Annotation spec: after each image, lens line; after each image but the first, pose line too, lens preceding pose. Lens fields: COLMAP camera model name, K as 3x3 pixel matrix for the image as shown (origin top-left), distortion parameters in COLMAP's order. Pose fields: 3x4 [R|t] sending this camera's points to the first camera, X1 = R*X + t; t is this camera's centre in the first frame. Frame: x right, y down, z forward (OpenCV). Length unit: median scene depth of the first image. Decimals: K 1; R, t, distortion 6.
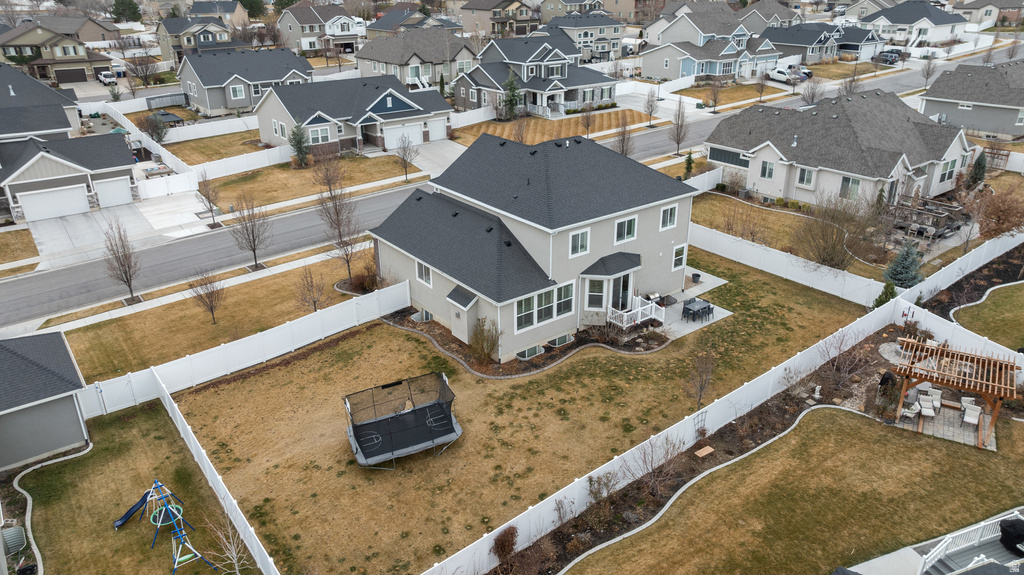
lens RADIAL K [[721.9, 0, 514.1], [0, 721.9, 285.3], [0, 0, 1]] dist [-0.027032, 0.023537]
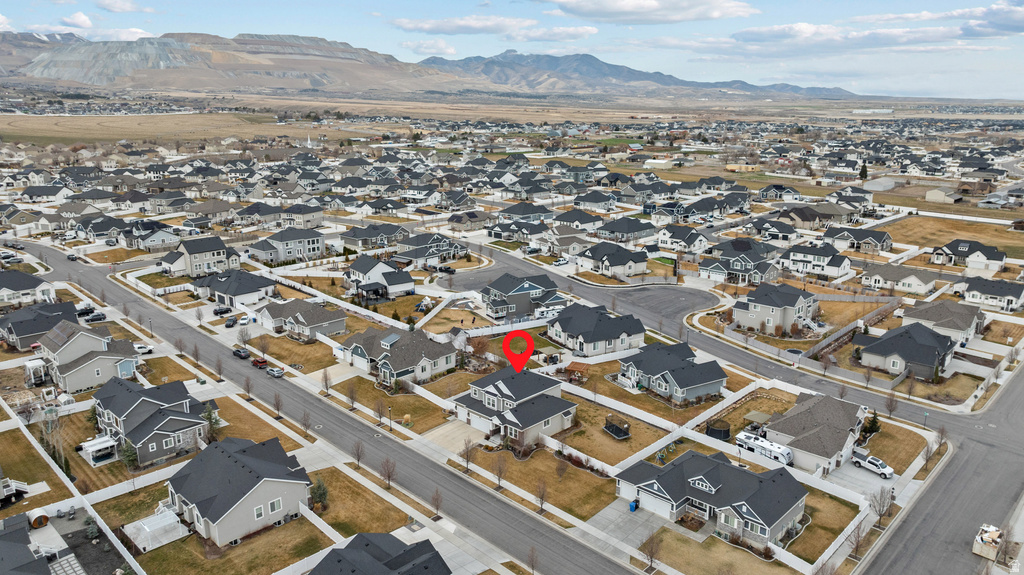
lens RADIAL K [[721.9, 0, 514.1], [0, 721.9, 285.3], [0, 0, 1]] dist [-0.027032, 0.023537]
pose [[-0.143174, -0.233995, 0.961638, -2.084032], [0.401713, 0.874269, 0.272545, -1.012479], [-0.904504, 0.425323, -0.031174, 0.750095]]
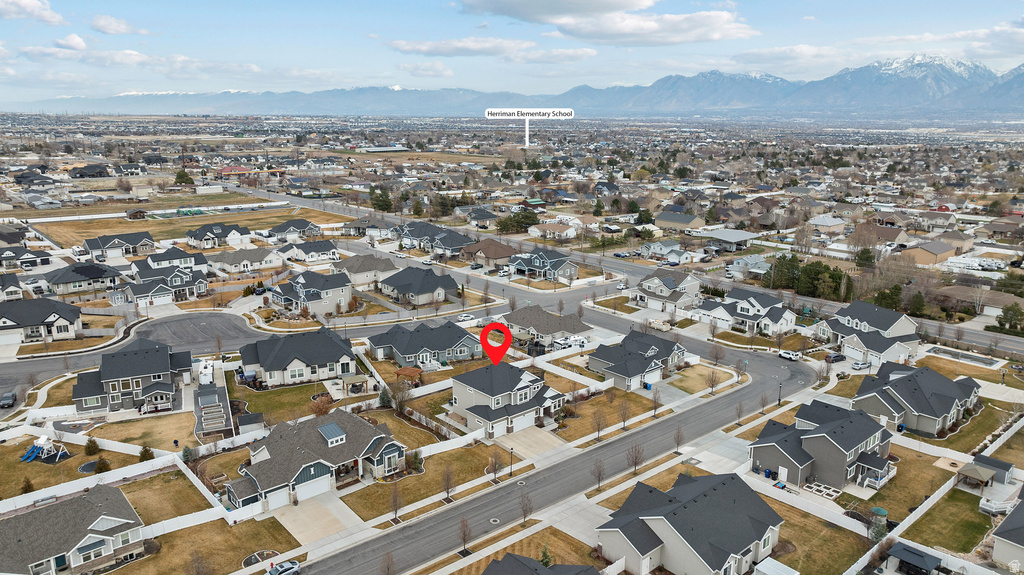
lens RADIAL K [[721.9, 0, 514.1], [0, 721.9, 285.3], [0, 0, 1]] dist [-0.027032, 0.023537]
pose [[-0.997955, 0.020674, -0.060481, 0.132377], [-0.020549, 0.792236, 0.609869, -1.764738], [0.060524, 0.609865, -0.790191, 2.458945]]
